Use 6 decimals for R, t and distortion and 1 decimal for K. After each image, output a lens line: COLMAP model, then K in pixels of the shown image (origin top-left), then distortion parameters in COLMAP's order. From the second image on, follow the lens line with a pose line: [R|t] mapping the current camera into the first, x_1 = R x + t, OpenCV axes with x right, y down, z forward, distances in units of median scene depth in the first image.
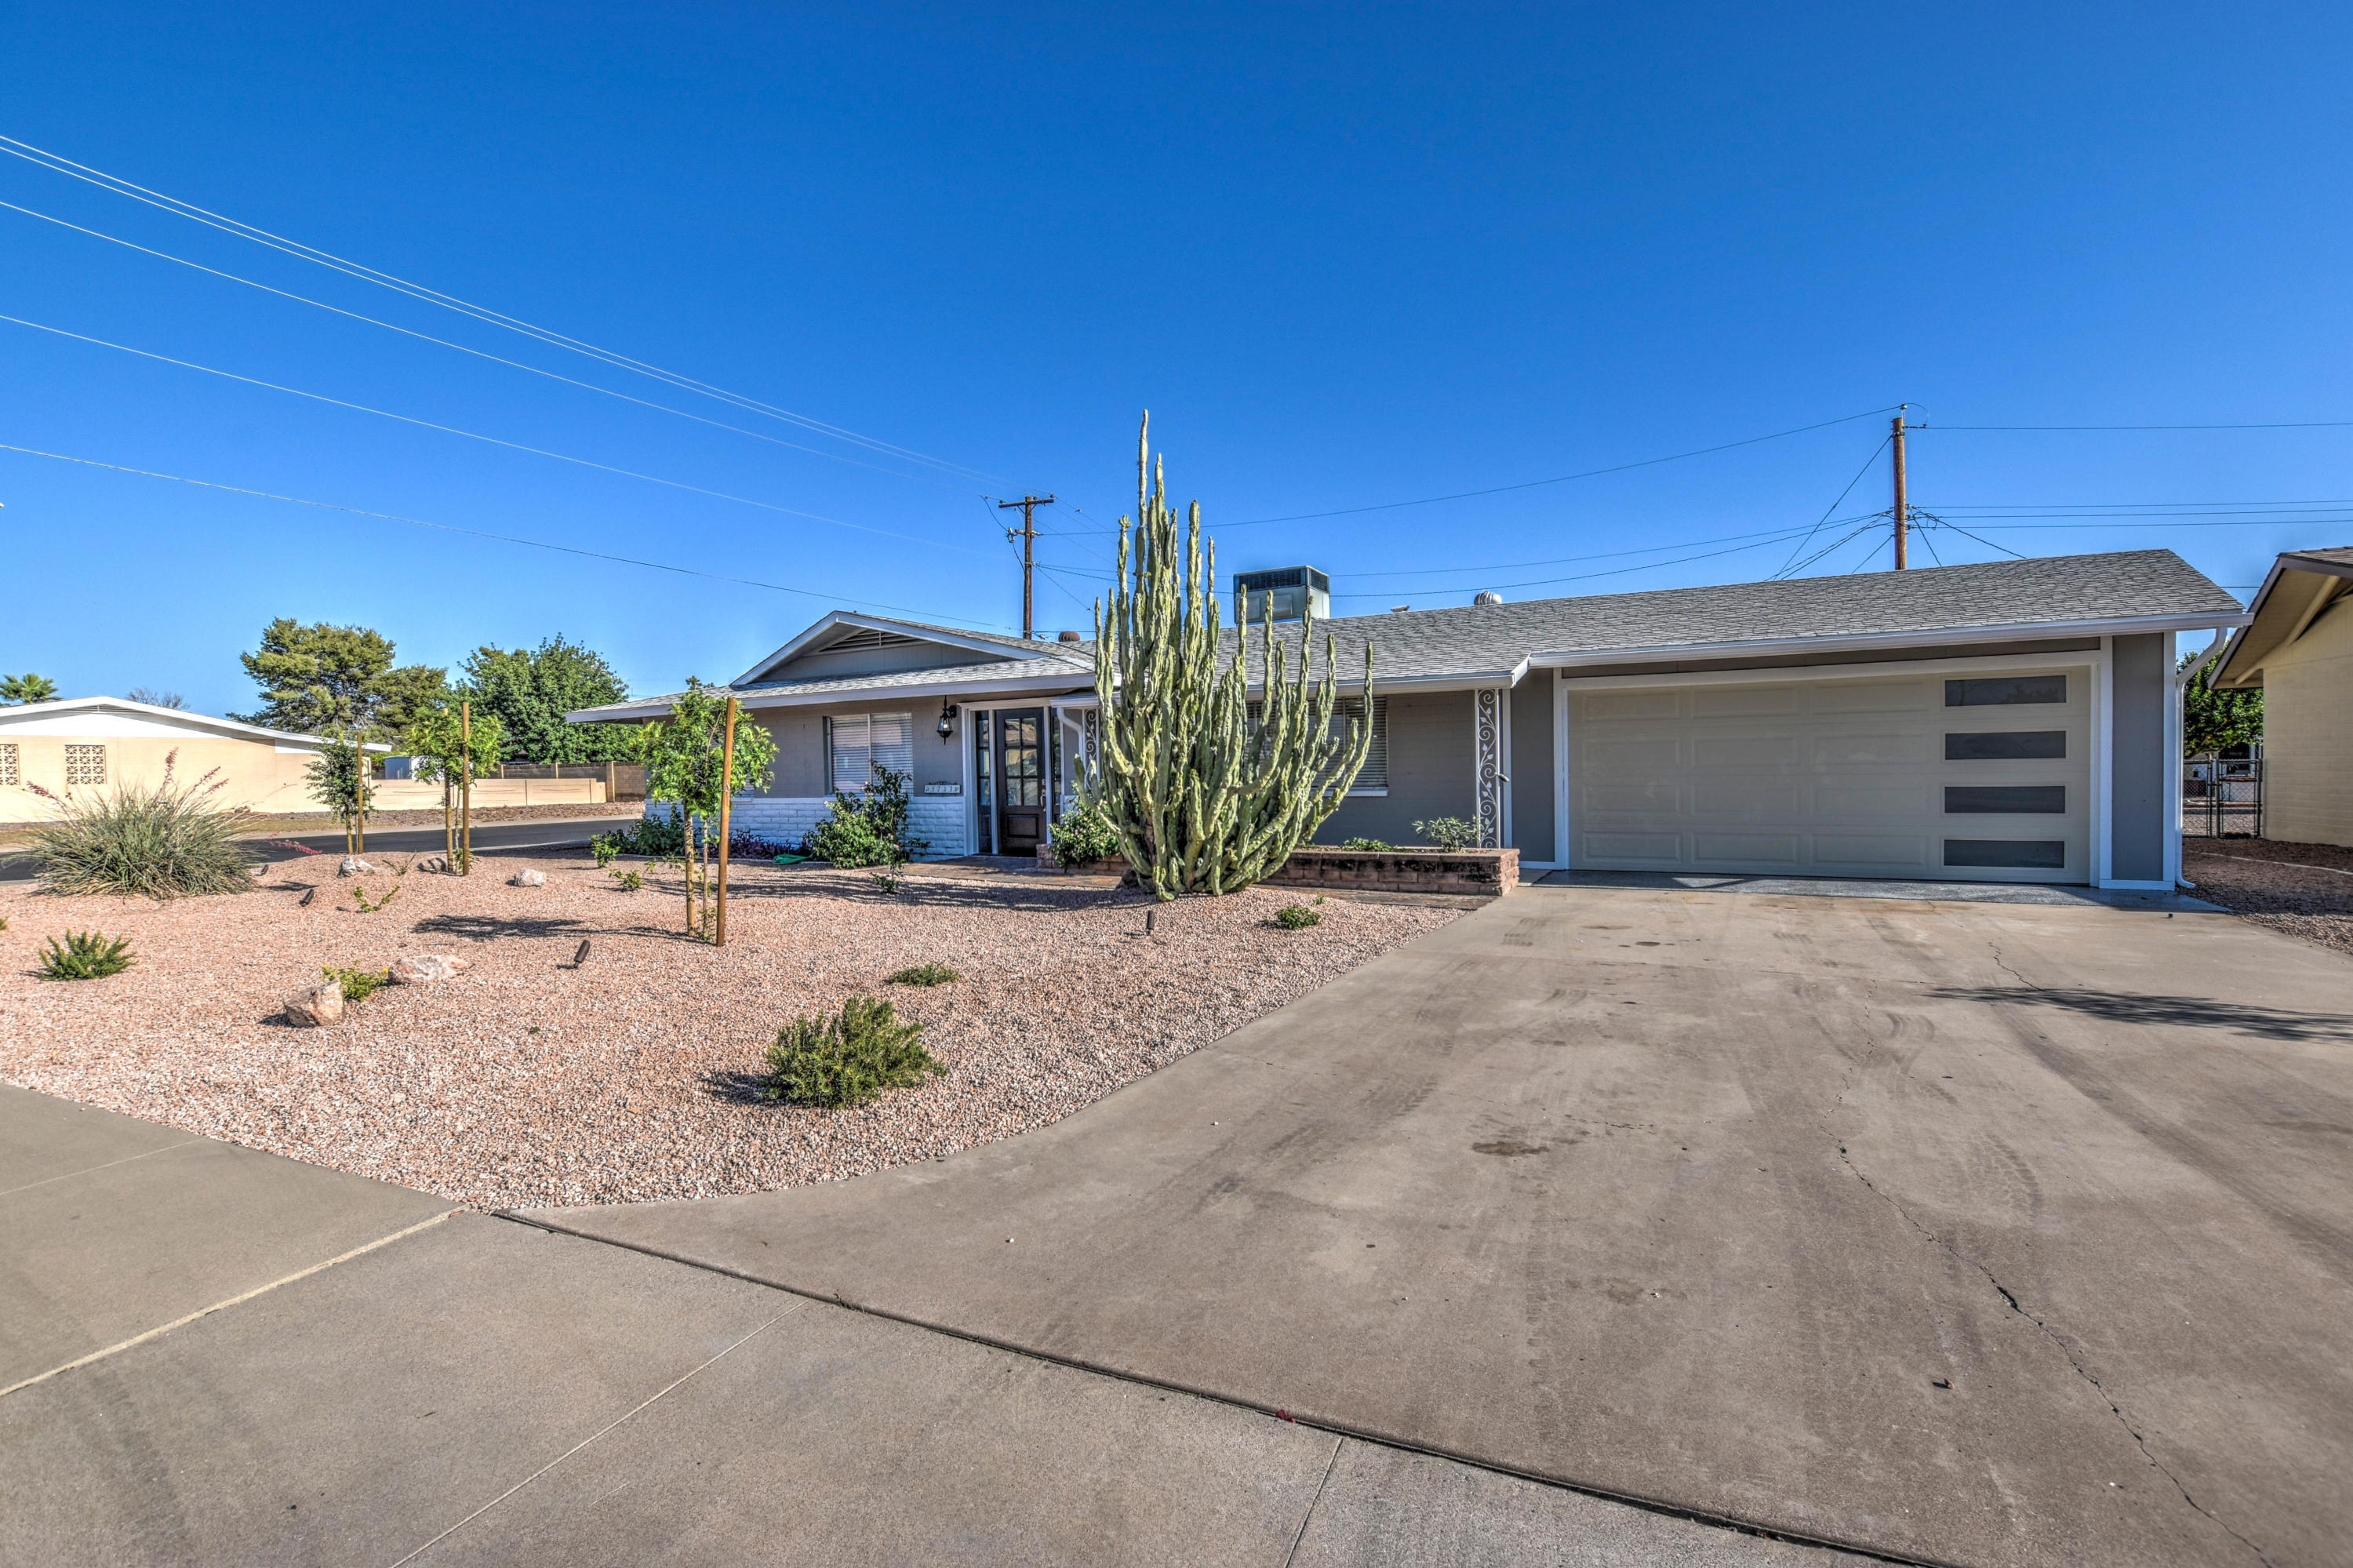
lens RADIAL K [[1040.6, 0, 1191.9], [0, 1040.6, 787.4], [0, 0, 1]] dist [-0.024673, 0.000087]
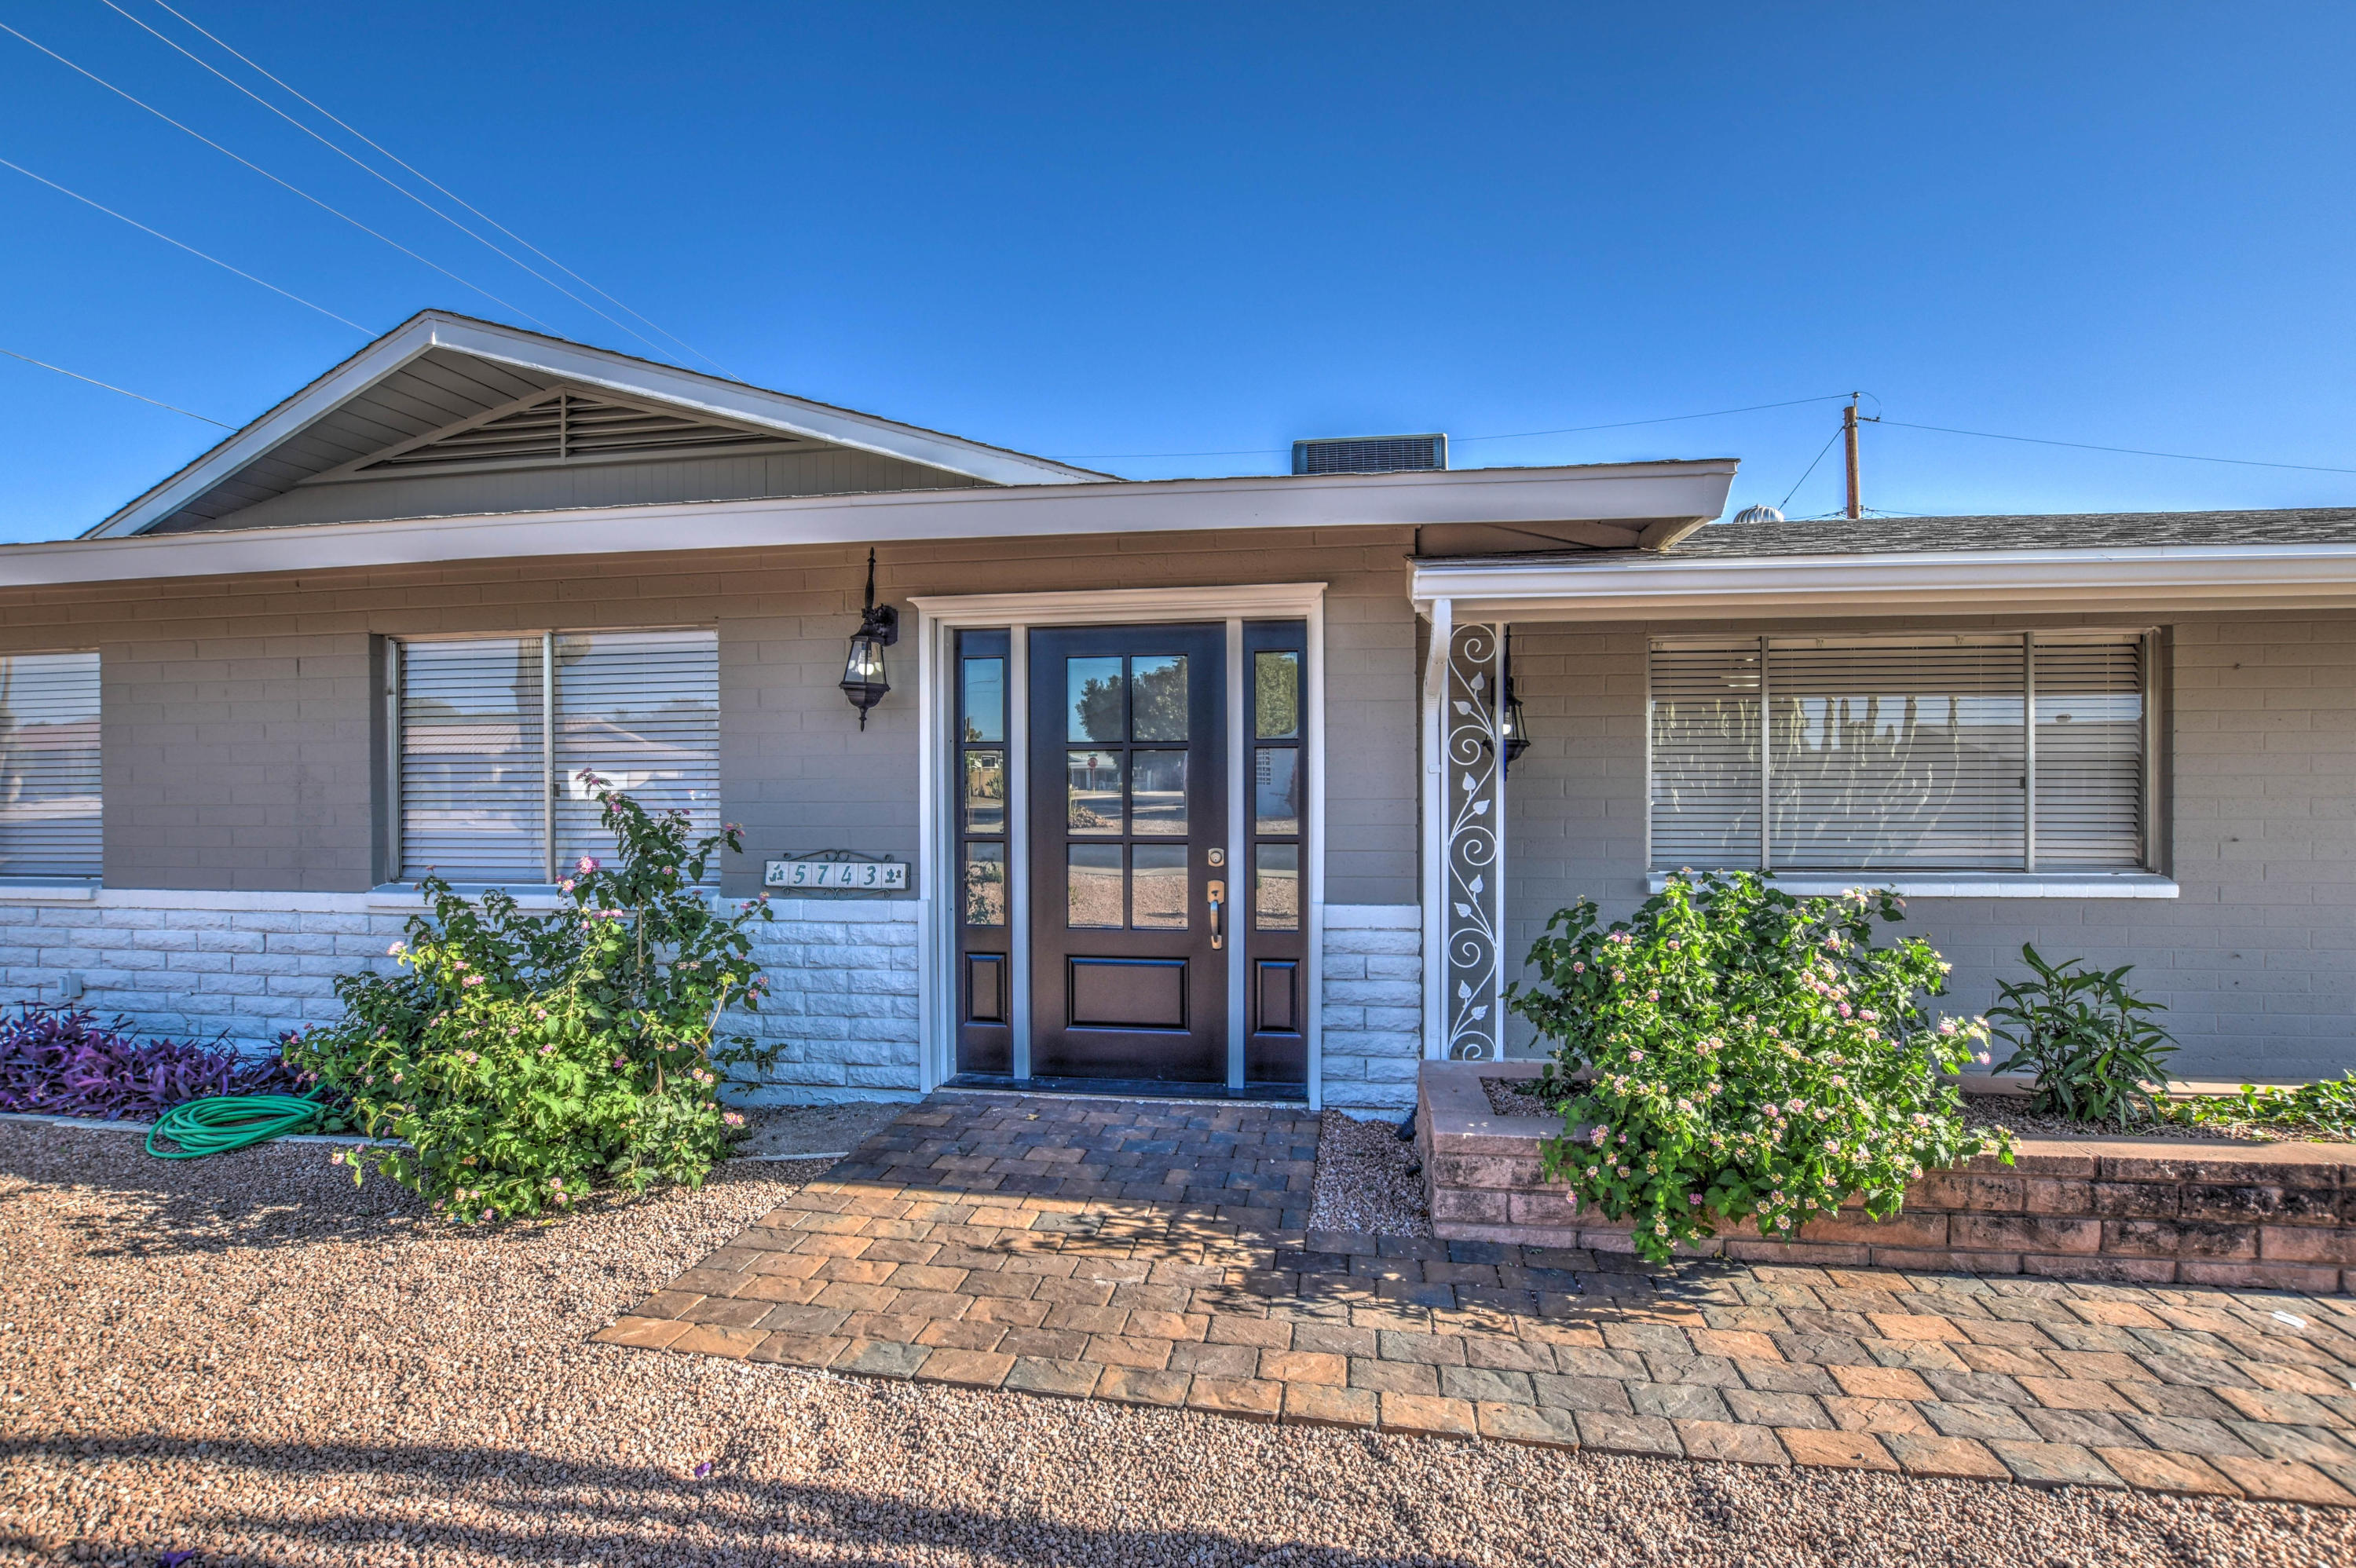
lens RADIAL K [[1051.7, 0, 1196.9], [0, 1051.7, 804.4], [0, 0, 1]] dist [-0.027376, 0.000679]
pose [[0.935840, 0.010721, 0.352263, -0.253421], [-0.008200, 0.999929, -0.008650, -0.017761], [-0.352331, 0.005206, 0.935861, 0.680714]]
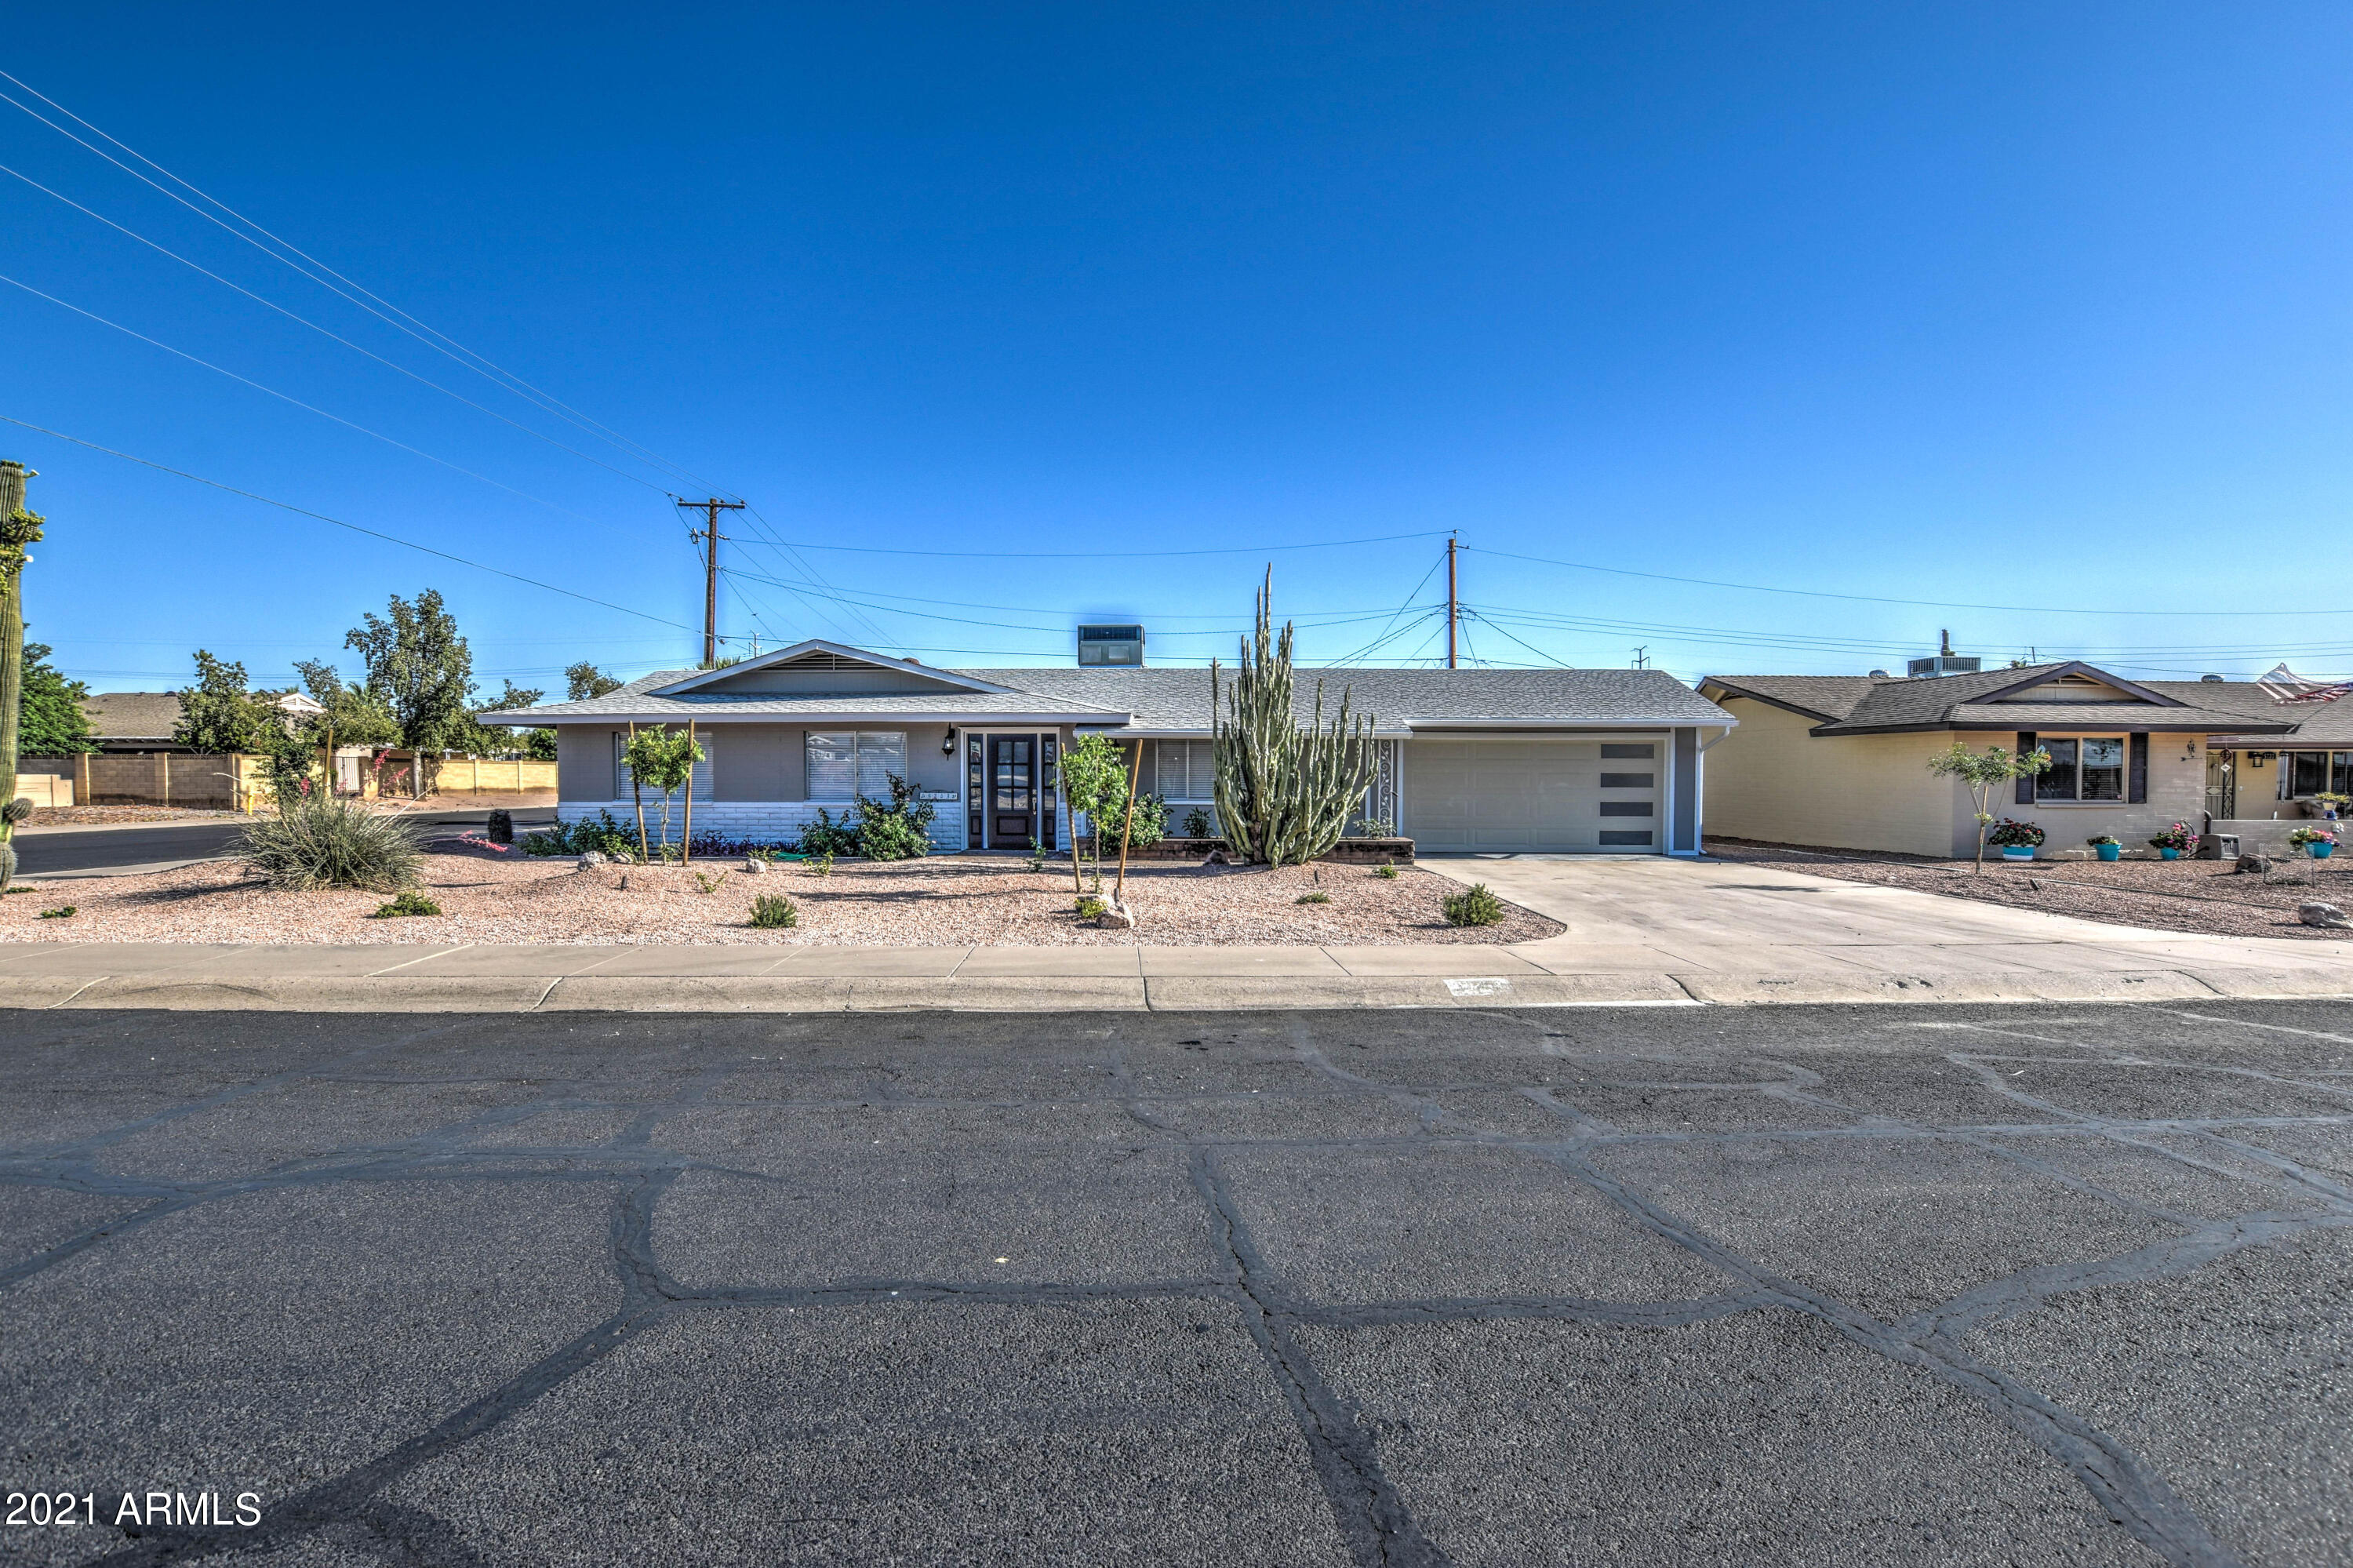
lens RADIAL K [[1073.9, 0, 1164.7], [0, 1073.9, 797.8], [0, 0, 1]] dist [-0.025497, 0.000173]
pose [[0.895791, 0.010701, 0.444346, -0.572412], [-0.011023, 0.999938, -0.001859, 0.002921], [-0.444338, -0.003233, 0.895853, -0.257922]]
